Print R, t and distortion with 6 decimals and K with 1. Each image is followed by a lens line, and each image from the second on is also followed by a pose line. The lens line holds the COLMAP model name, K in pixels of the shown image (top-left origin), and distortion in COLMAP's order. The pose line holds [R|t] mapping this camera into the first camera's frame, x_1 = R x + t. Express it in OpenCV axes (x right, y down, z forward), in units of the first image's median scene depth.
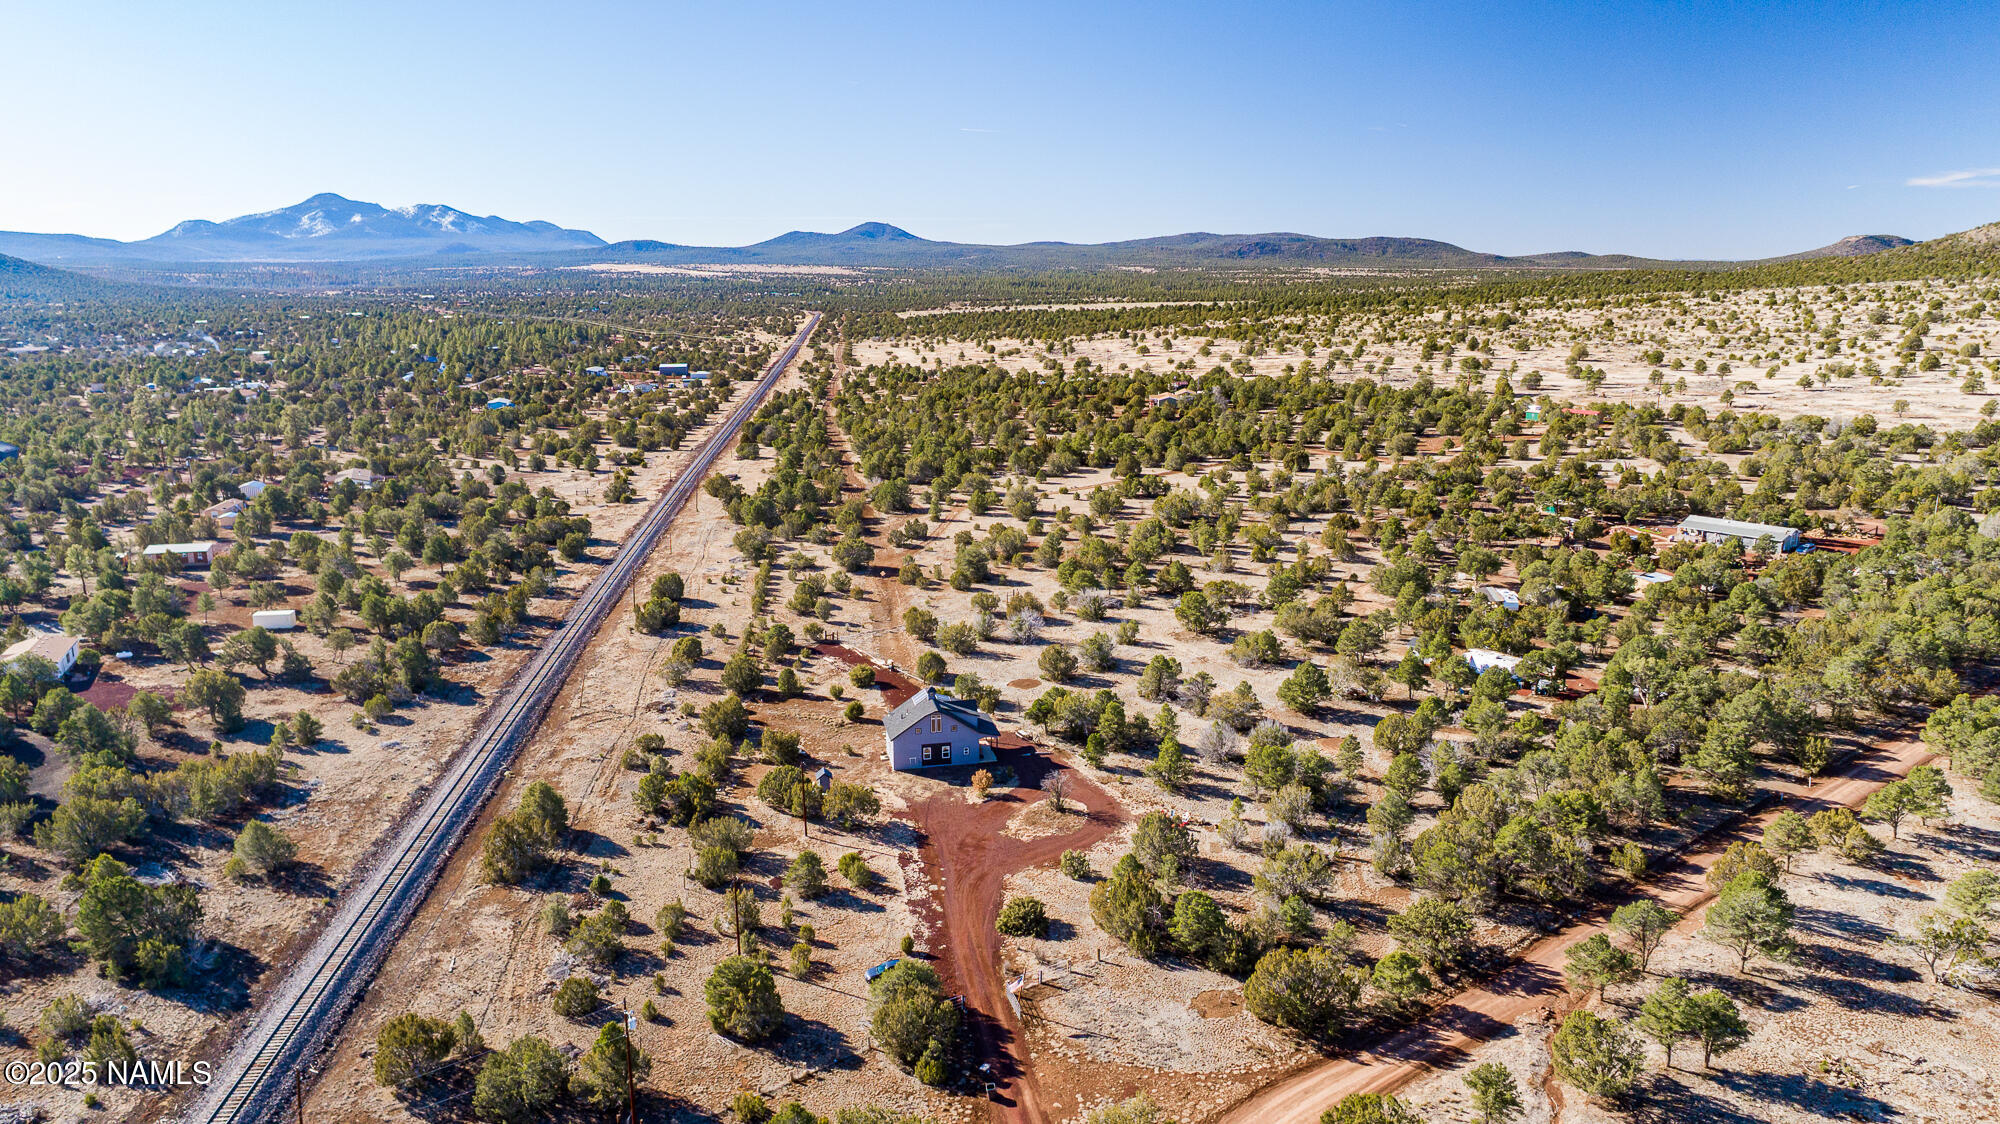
lens RADIAL K [[1349.1, 0, 1006.4], [0, 1349.1, 562.3], [0, 0, 1]] dist [-0.016420, 0.014440]
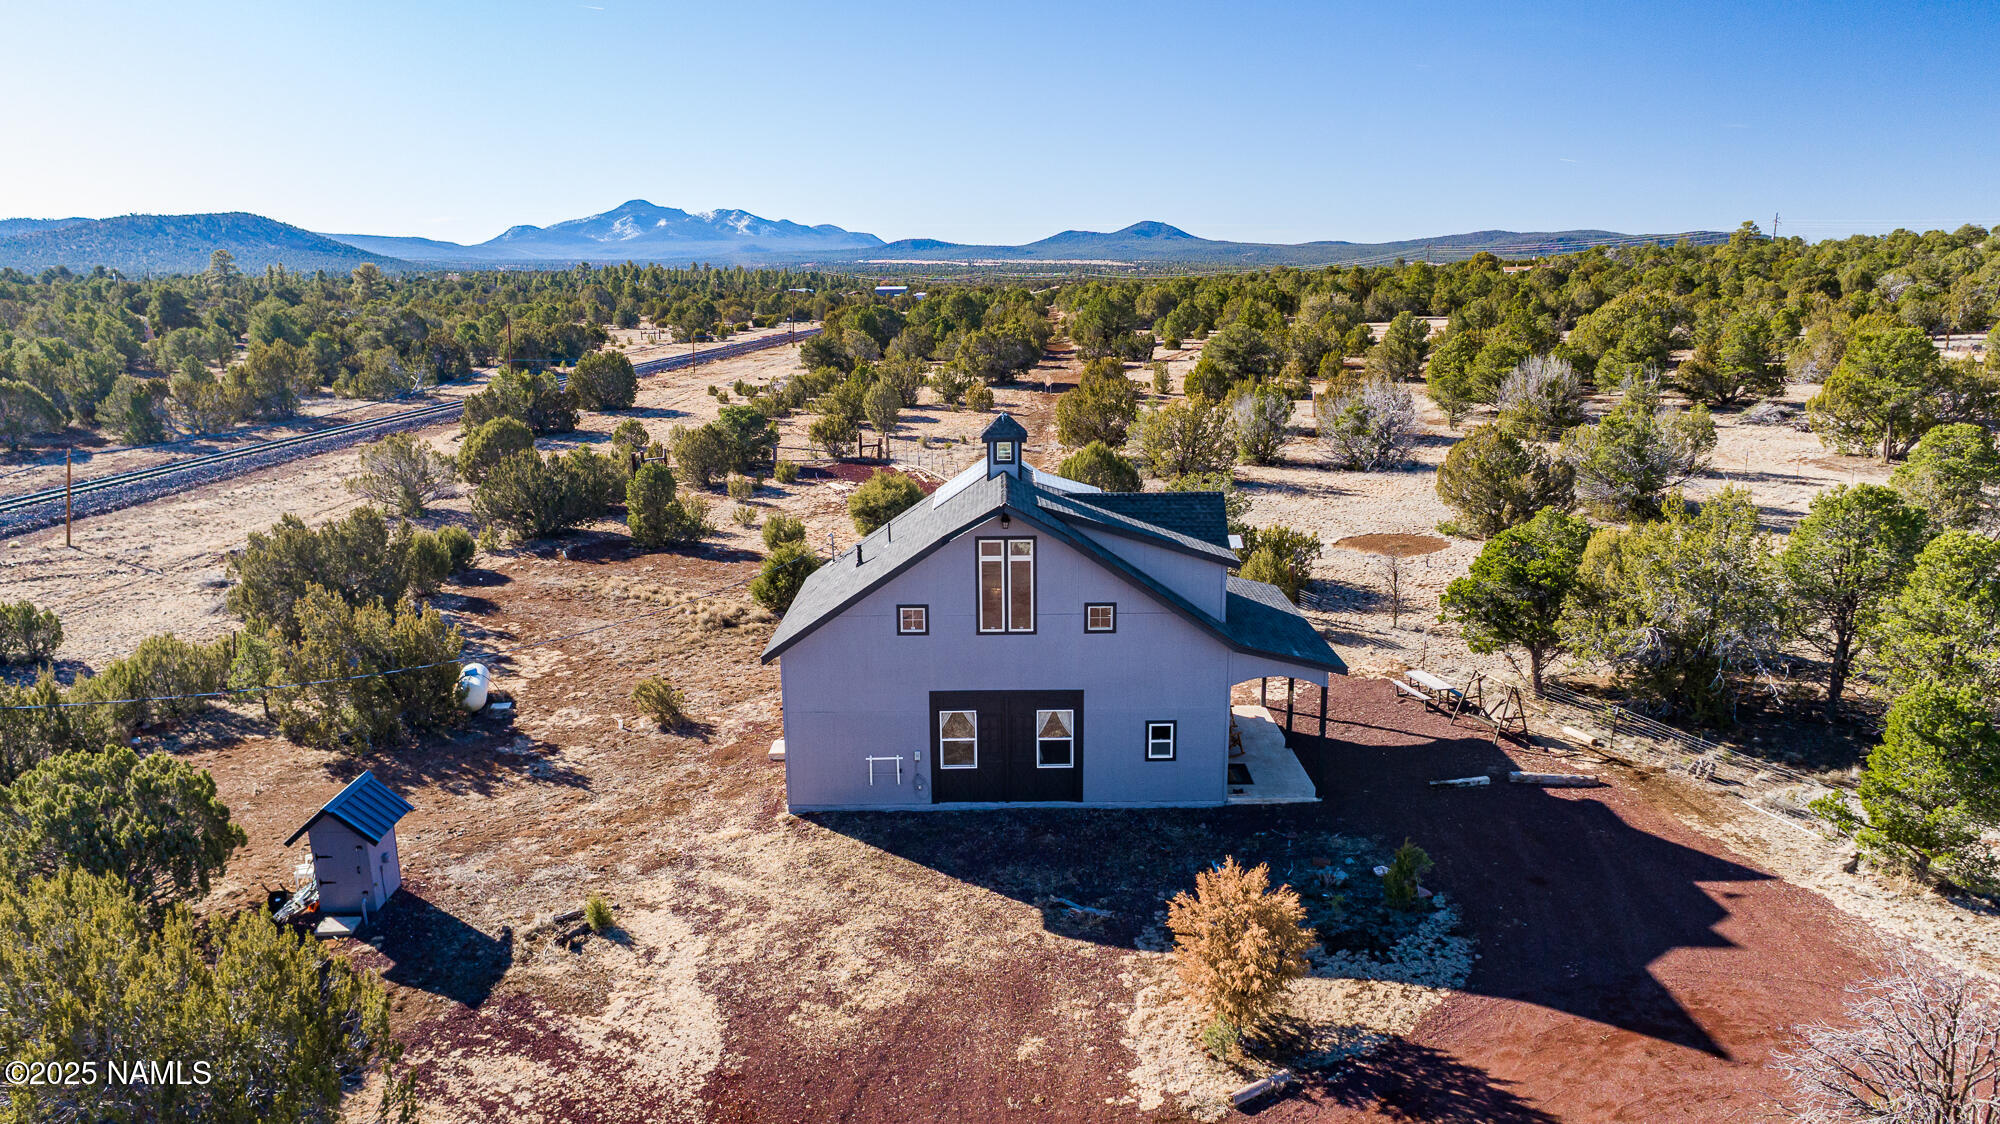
lens RADIAL K [[1349.1, 0, 1006.4], [0, 1349.1, 562.3], [0, 0, 1]] dist [-0.016420, 0.014440]
pose [[0.980357, 0.040617, -0.193004, -0.011512], [-0.041492, 0.999139, -0.000491, 0.086620], [0.192818, 0.008490, 0.981198, 0.604941]]
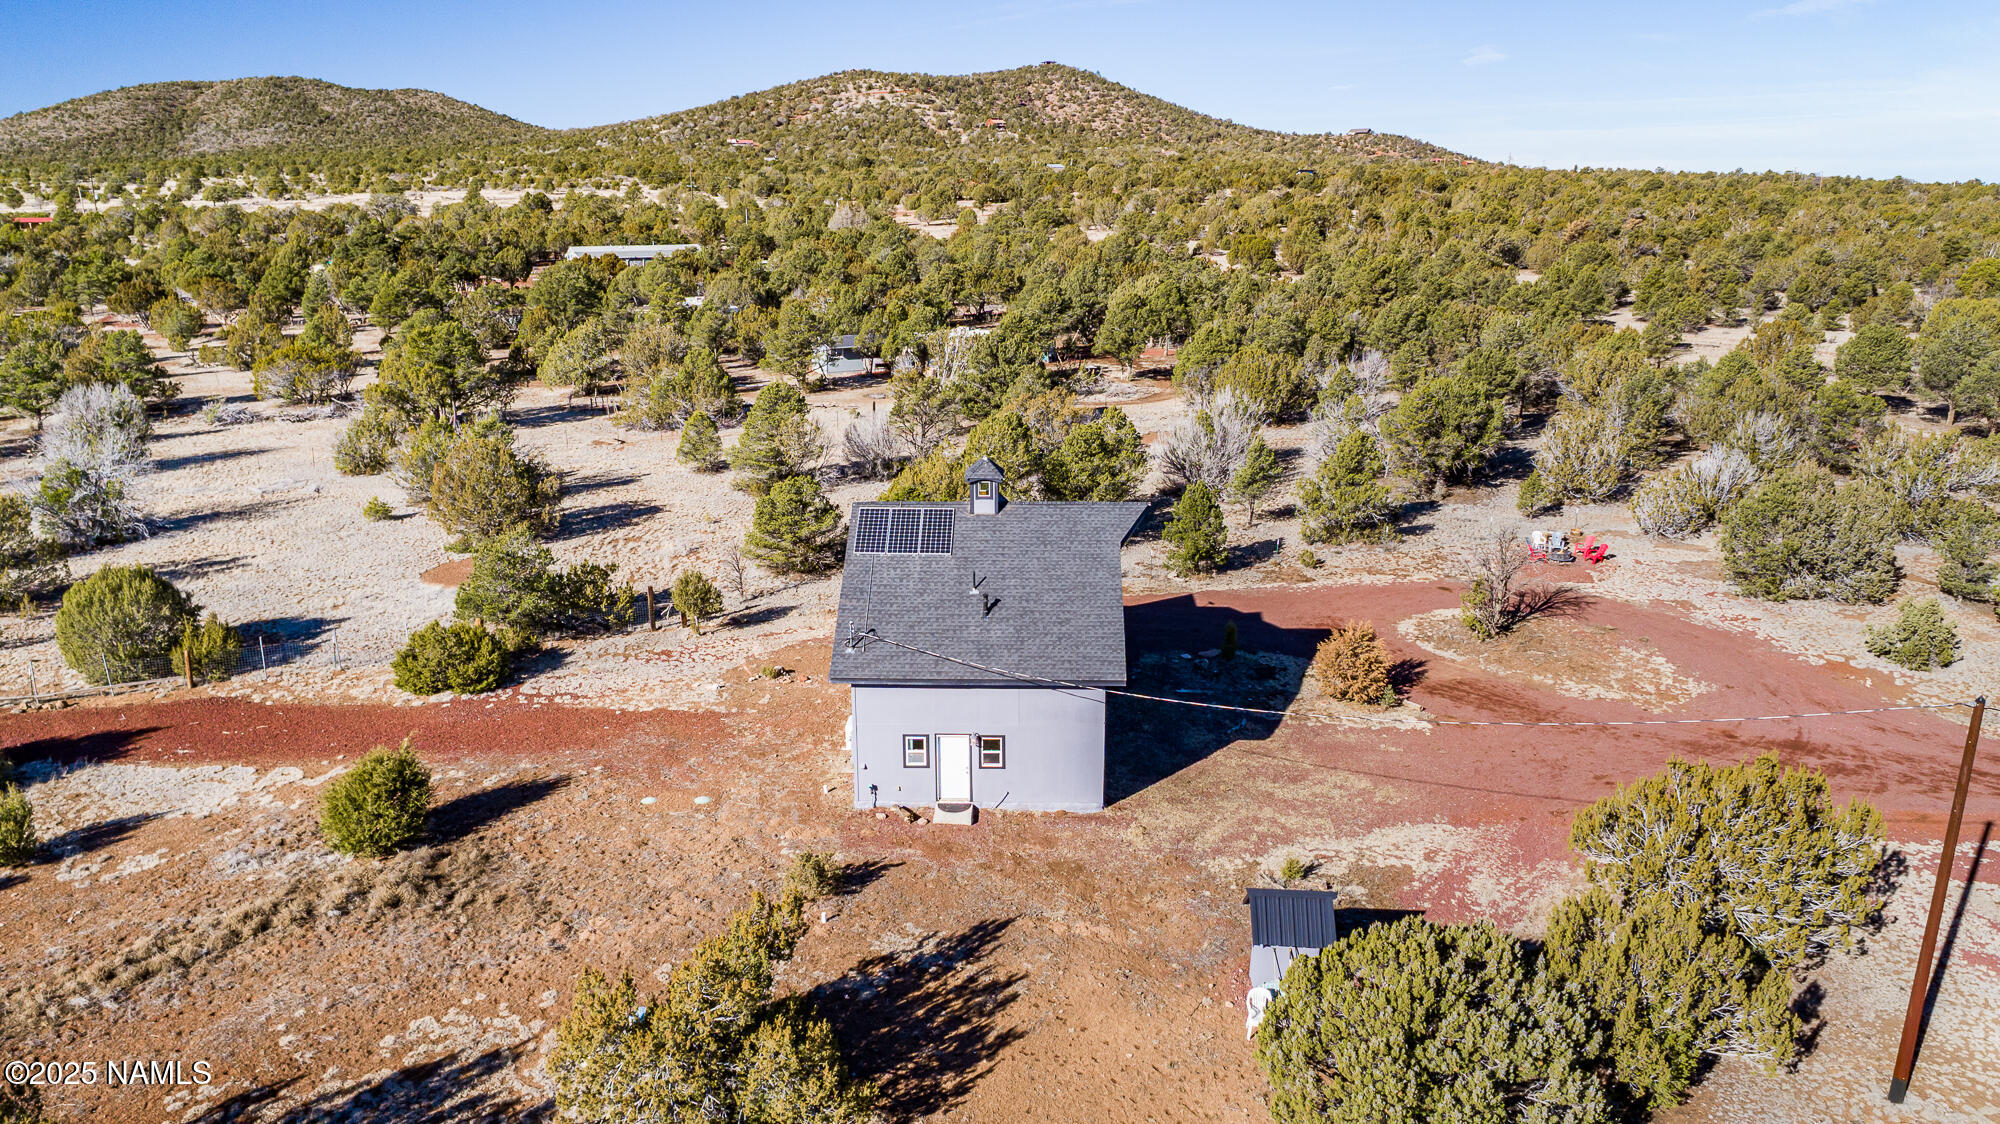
lens RADIAL K [[1349.1, 0, 1006.4], [0, 1349.1, 562.3], [0, 0, 1]] dist [-0.016420, 0.014440]
pose [[0.236221, -0.245002, 0.940305, -0.221594], [0.216867, 0.956576, 0.194761, 0.047638], [-0.947190, 0.157915, 0.279096, 0.703485]]
